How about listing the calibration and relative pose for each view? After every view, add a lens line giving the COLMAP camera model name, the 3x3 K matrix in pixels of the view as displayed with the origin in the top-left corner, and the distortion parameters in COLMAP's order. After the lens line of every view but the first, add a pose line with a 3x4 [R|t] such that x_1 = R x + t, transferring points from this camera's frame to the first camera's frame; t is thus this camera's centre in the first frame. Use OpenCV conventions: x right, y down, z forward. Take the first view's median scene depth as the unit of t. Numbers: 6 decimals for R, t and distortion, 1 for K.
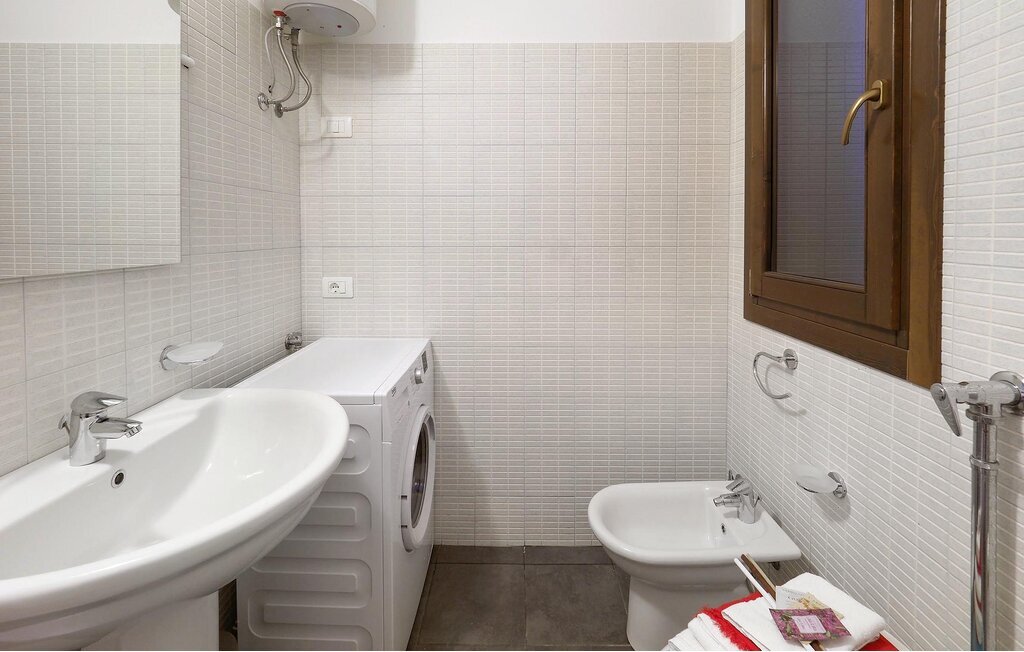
lens RADIAL K [[447.0, 0, 510.6], [0, 447.0, 242.4], [0, 0, 1]] dist [-0.000763, -0.000689]
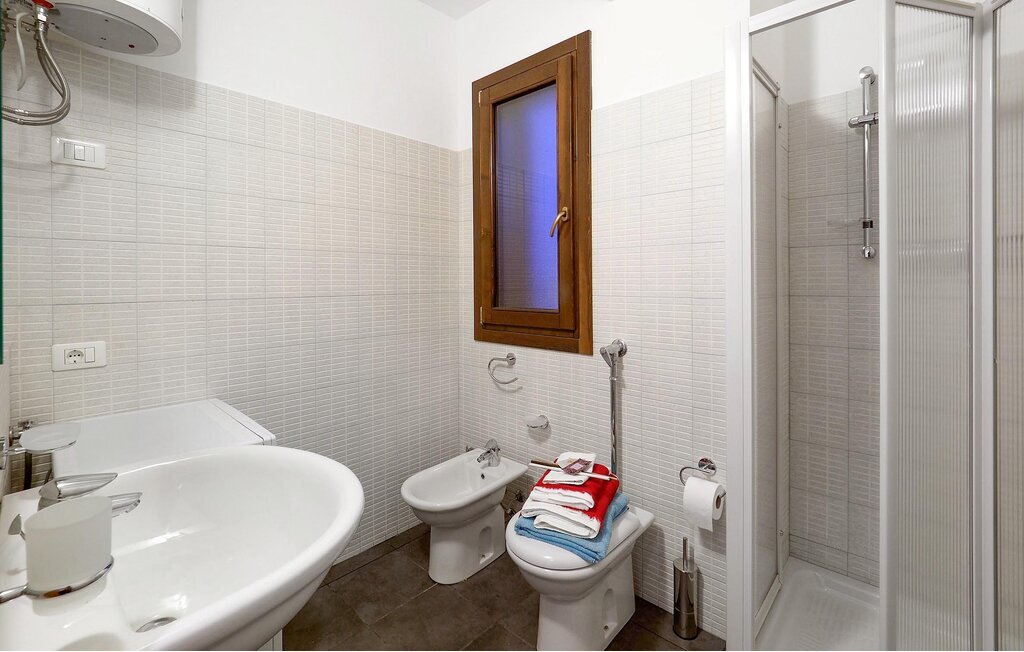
lens RADIAL K [[452.3, 0, 507.8], [0, 452.3, 283.0], [0, 0, 1]] dist [-0.002429, -0.001061]
pose [[0.670877, -0.006738, 0.741538, -0.560956], [0.022556, 0.999681, -0.011324, -0.001353], [-0.741226, 0.024323, 0.670815, -0.110465]]
